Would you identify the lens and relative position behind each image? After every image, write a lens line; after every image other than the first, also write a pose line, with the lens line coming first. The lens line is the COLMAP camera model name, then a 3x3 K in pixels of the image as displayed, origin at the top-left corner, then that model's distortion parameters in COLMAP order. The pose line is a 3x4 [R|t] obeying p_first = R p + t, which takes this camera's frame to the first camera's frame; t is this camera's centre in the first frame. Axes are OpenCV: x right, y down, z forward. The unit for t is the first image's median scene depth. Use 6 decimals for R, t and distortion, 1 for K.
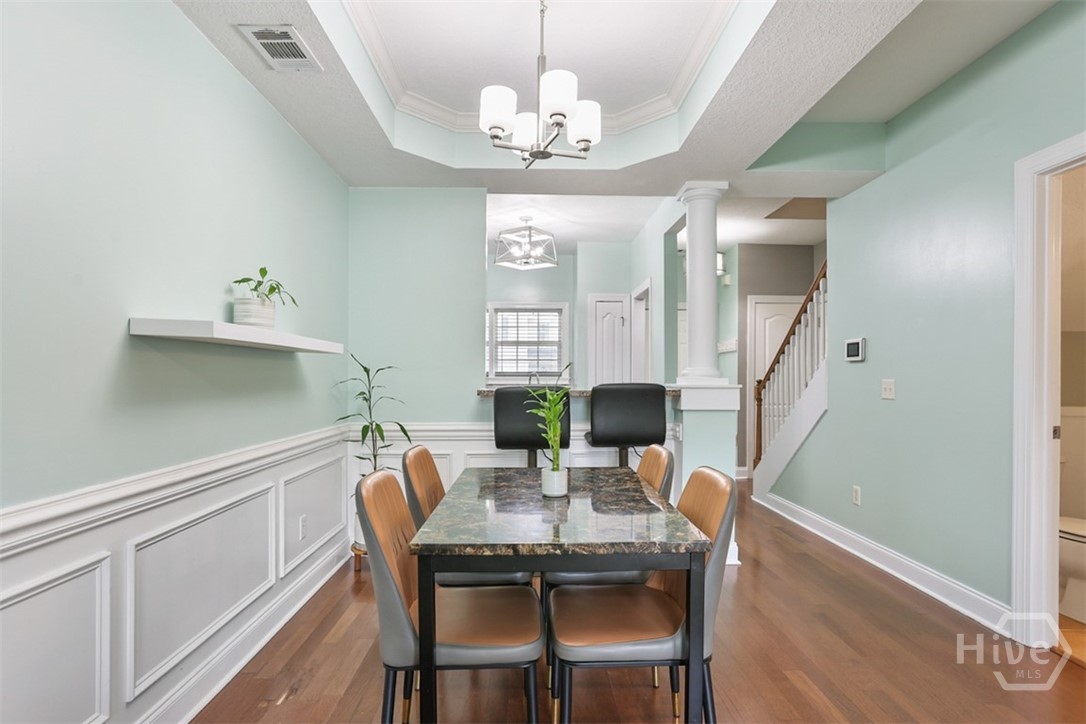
lens RADIAL K [[570.0, 0, 565.1], [0, 570.0, 383.2], [0, 0, 1]] dist [-0.002615, 0.000140]
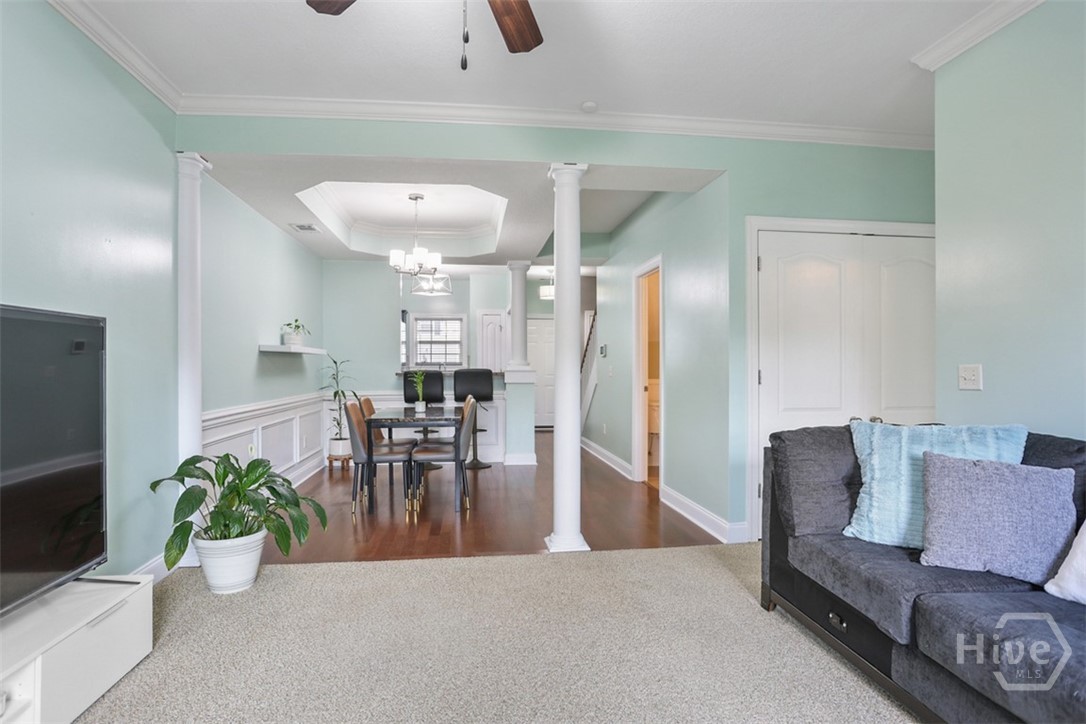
lens RADIAL K [[560.0, 0, 544.0], [0, 560.0, 377.0], [0, 0, 1]] dist [-0.030247, 0.001003]
pose [[0.997354, -0.004900, 0.072527, 0.189800], [0.004274, 0.999952, 0.008774, 0.011046], [-0.072567, -0.008441, 0.997328, -0.820673]]
